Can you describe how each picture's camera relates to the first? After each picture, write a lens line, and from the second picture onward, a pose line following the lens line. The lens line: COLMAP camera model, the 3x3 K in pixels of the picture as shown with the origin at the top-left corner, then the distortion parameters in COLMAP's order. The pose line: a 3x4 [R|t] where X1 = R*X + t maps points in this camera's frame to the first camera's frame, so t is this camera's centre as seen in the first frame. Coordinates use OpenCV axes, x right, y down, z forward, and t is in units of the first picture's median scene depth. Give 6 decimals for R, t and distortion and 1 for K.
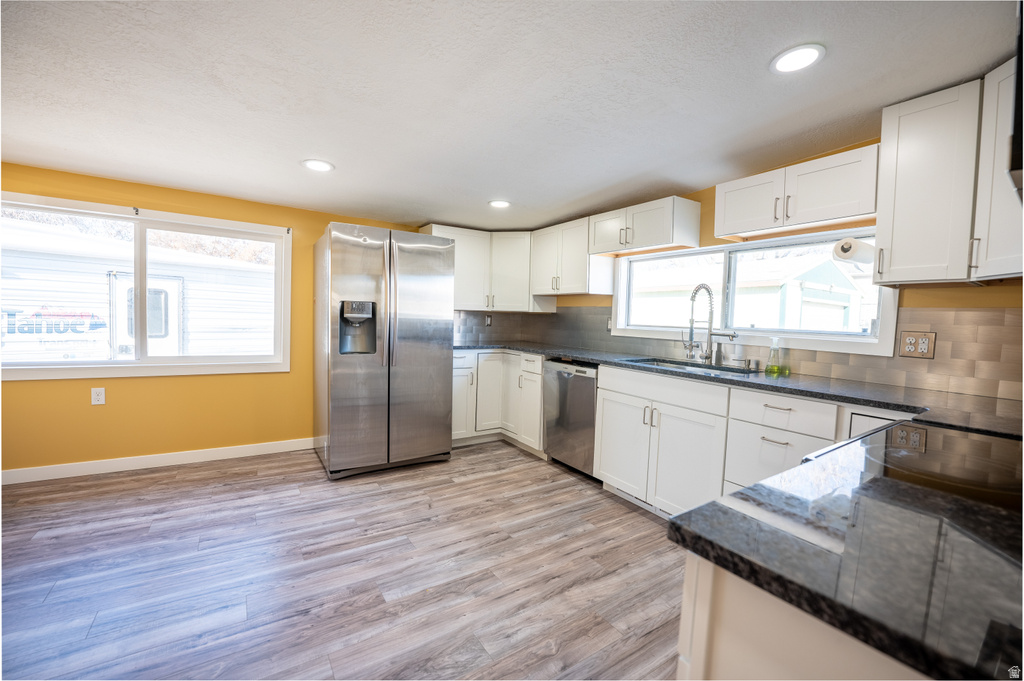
lens RADIAL K [[410.0, 0, 512.5], [0, 410.0, 338.7], [0, 0, 1]] dist [-0.018757, -0.000061]
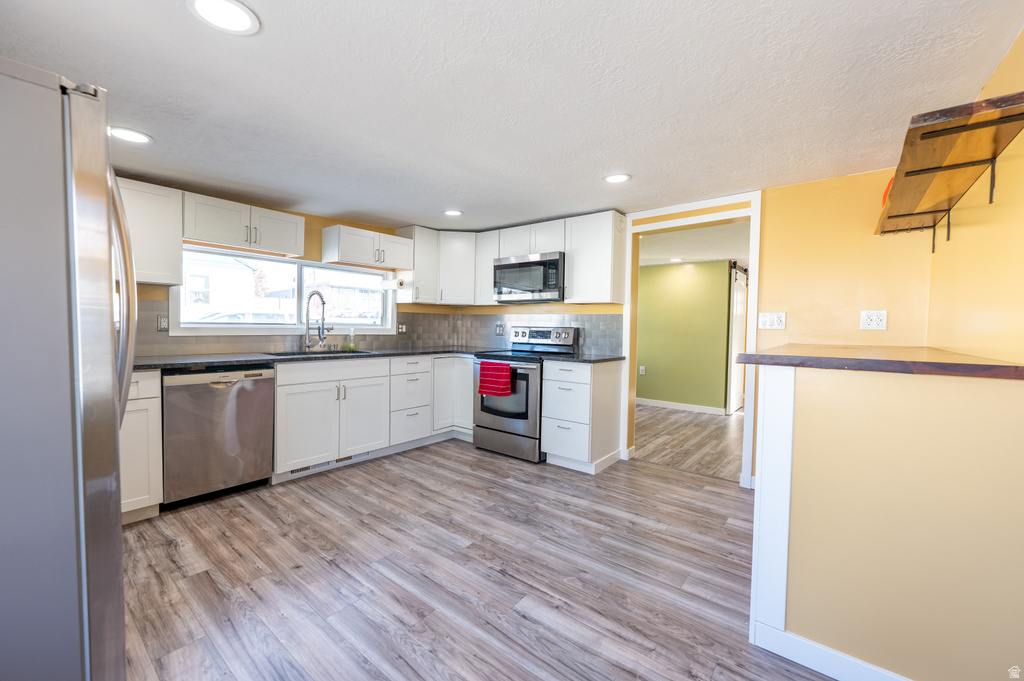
lens RADIAL K [[410.0, 0, 514.5], [0, 410.0, 342.0], [0, 0, 1]] dist [-0.018757, -0.000061]
pose [[-0.308940, -0.076472, 0.948002, -1.158865], [0.021308, 0.995956, 0.087284, -0.082056], [-0.950843, 0.047166, -0.306061, 0.929199]]
